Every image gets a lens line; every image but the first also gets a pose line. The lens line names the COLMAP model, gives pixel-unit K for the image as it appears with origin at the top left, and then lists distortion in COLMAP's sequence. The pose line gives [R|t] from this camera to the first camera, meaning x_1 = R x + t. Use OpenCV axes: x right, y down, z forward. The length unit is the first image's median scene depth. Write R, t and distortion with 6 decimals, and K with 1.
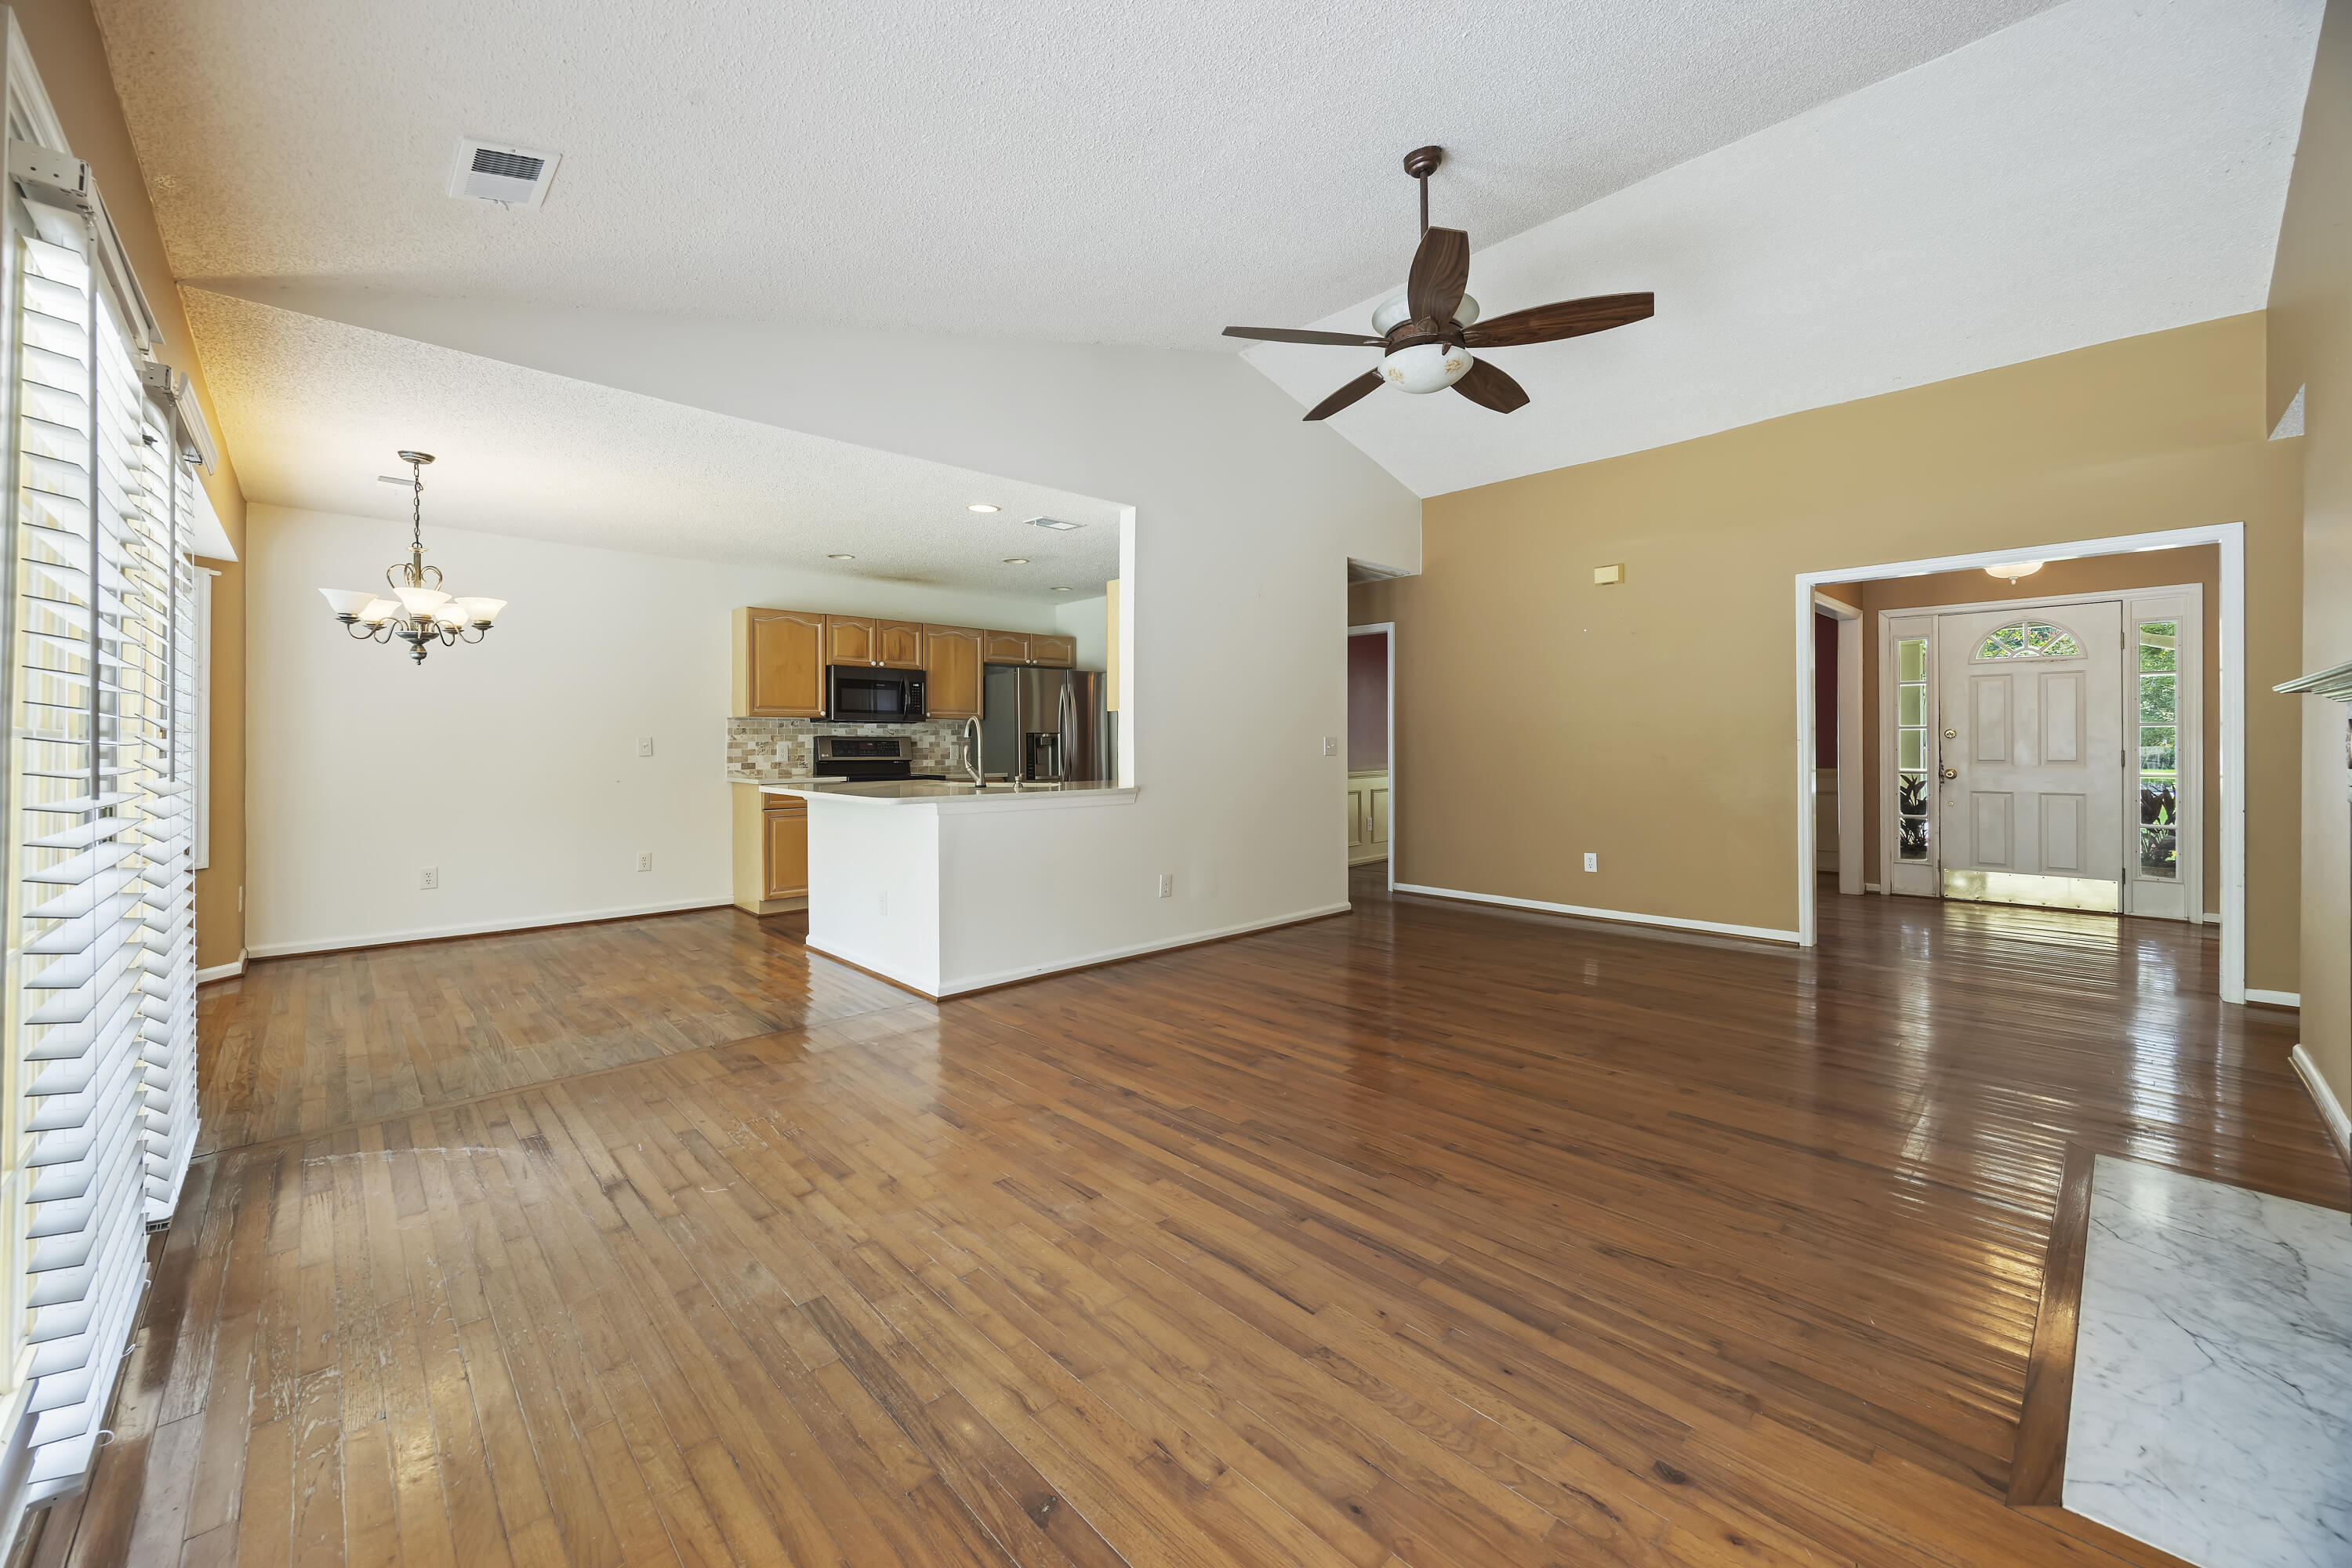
lens RADIAL K [[901.3, 0, 1182.1], [0, 901.3, 753.0], [0, 0, 1]] dist [0.000207, 0.000099]
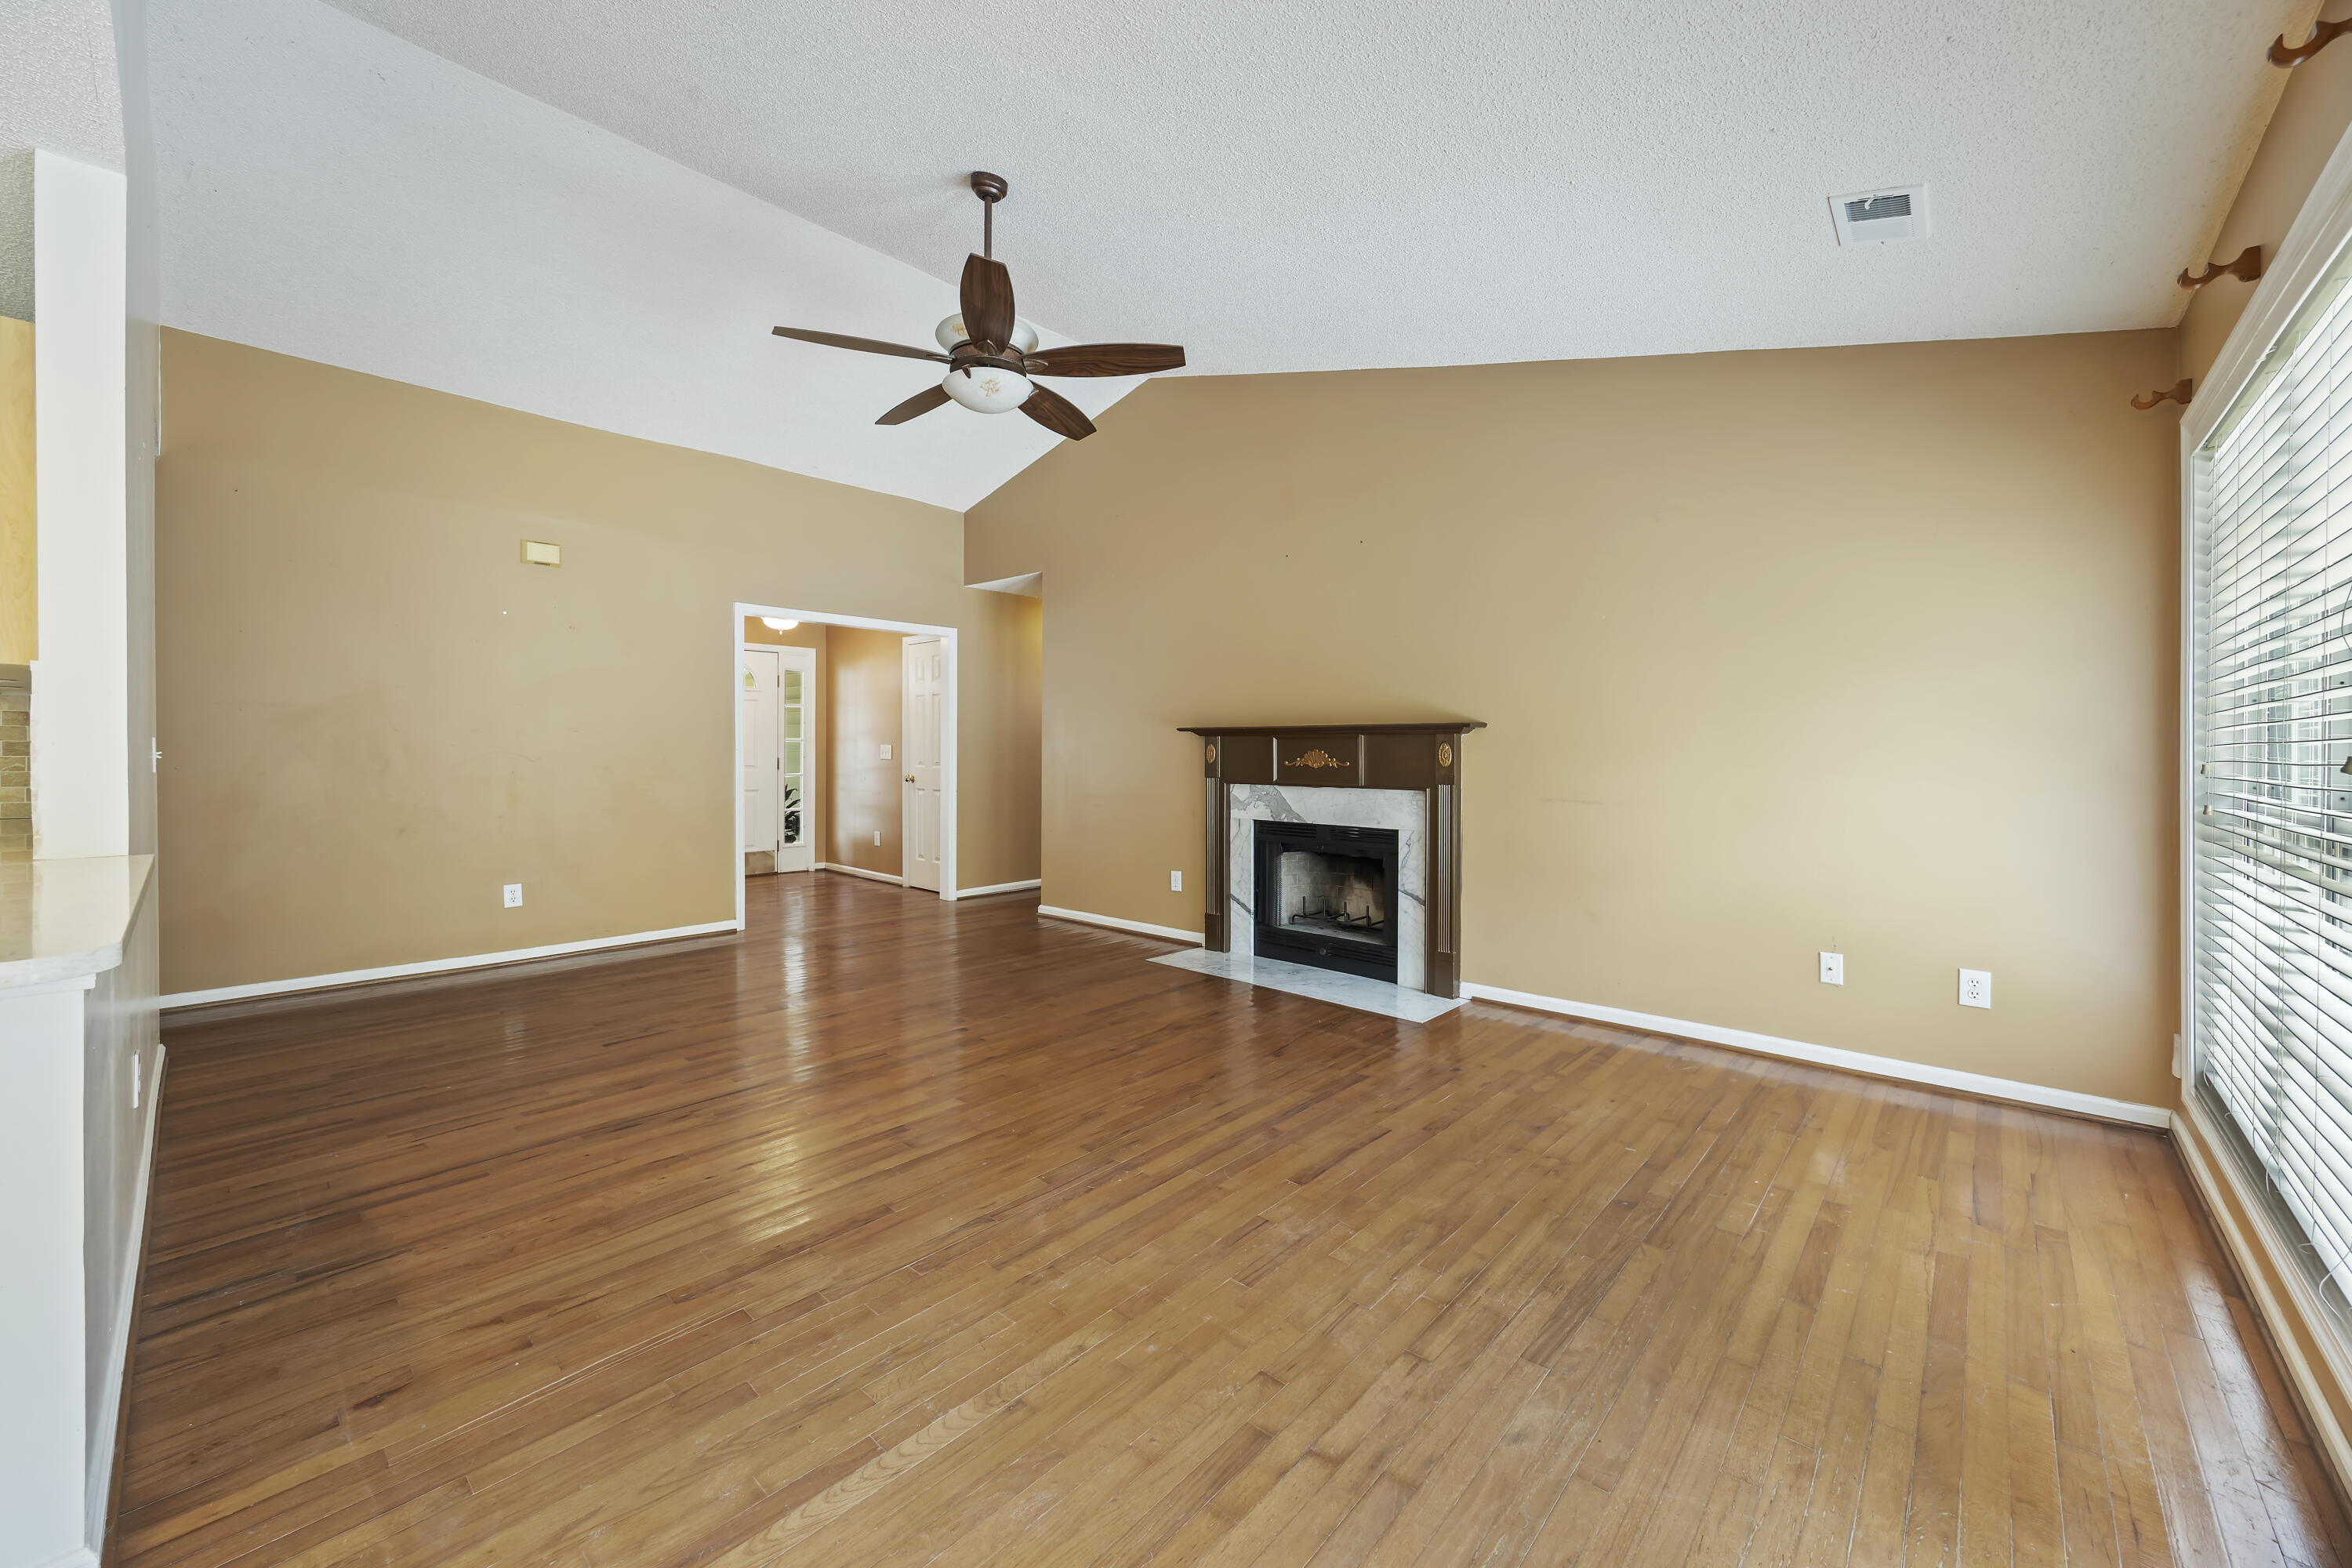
lens RADIAL K [[901.3, 0, 1182.1], [0, 901.3, 753.0], [0, 0, 1]] dist [0.000207, 0.000099]
pose [[-0.074891, 0.003019, 0.997187, -1.043534], [0.010588, 0.999941, -0.002233, -0.002391], [-0.997135, 0.010391, -0.074919, 1.147304]]
